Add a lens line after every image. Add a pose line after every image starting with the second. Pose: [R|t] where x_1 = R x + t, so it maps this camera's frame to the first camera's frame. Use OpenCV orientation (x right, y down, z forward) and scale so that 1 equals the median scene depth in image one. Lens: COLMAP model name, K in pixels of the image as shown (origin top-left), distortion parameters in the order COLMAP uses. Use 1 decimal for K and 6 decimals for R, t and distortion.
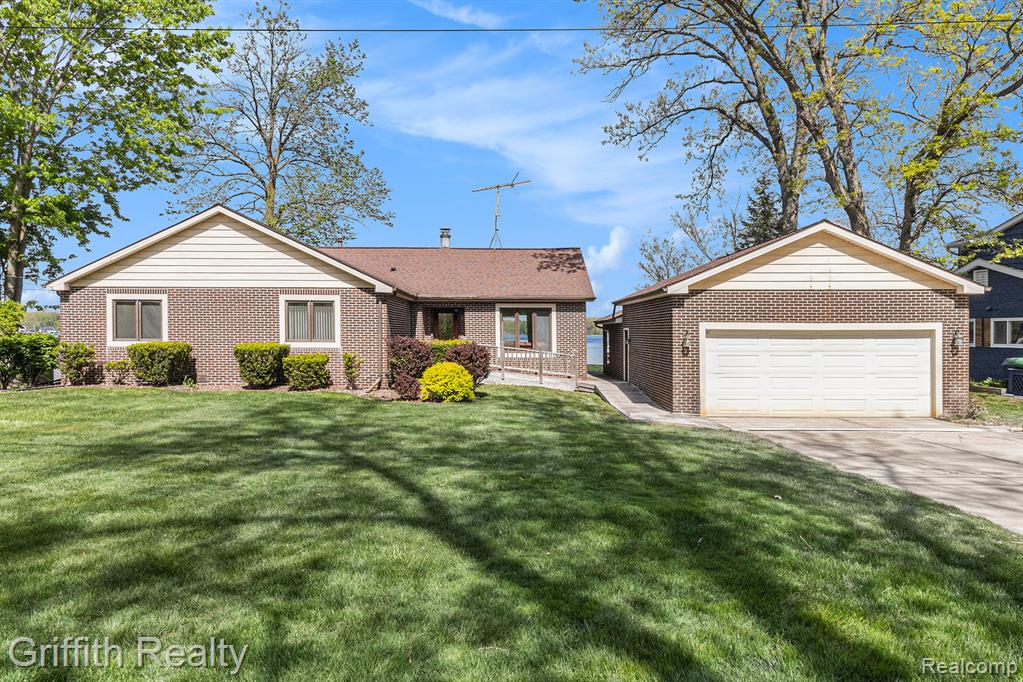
lens RADIAL K [[710.3, 0, 502.8], [0, 710.3, 338.4], [0, 0, 1]] dist [0.002321, -0.001389]
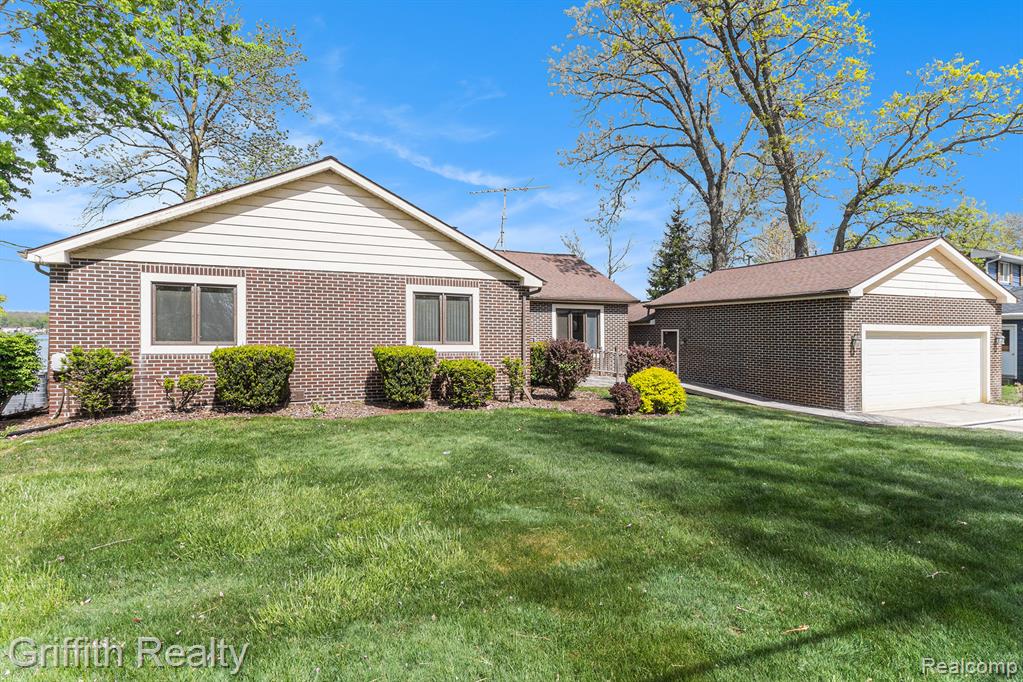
lens RADIAL K [[545.3, 0, 508.7], [0, 545.3, 326.7], [0, 0, 1]] dist [0.000099, 0.004843]
pose [[0.907947, 0.006840, 0.419029, -0.461837], [0.001583, 0.999804, -0.019749, -0.002884], [-0.419082, 0.018594, 0.907758, 0.408643]]
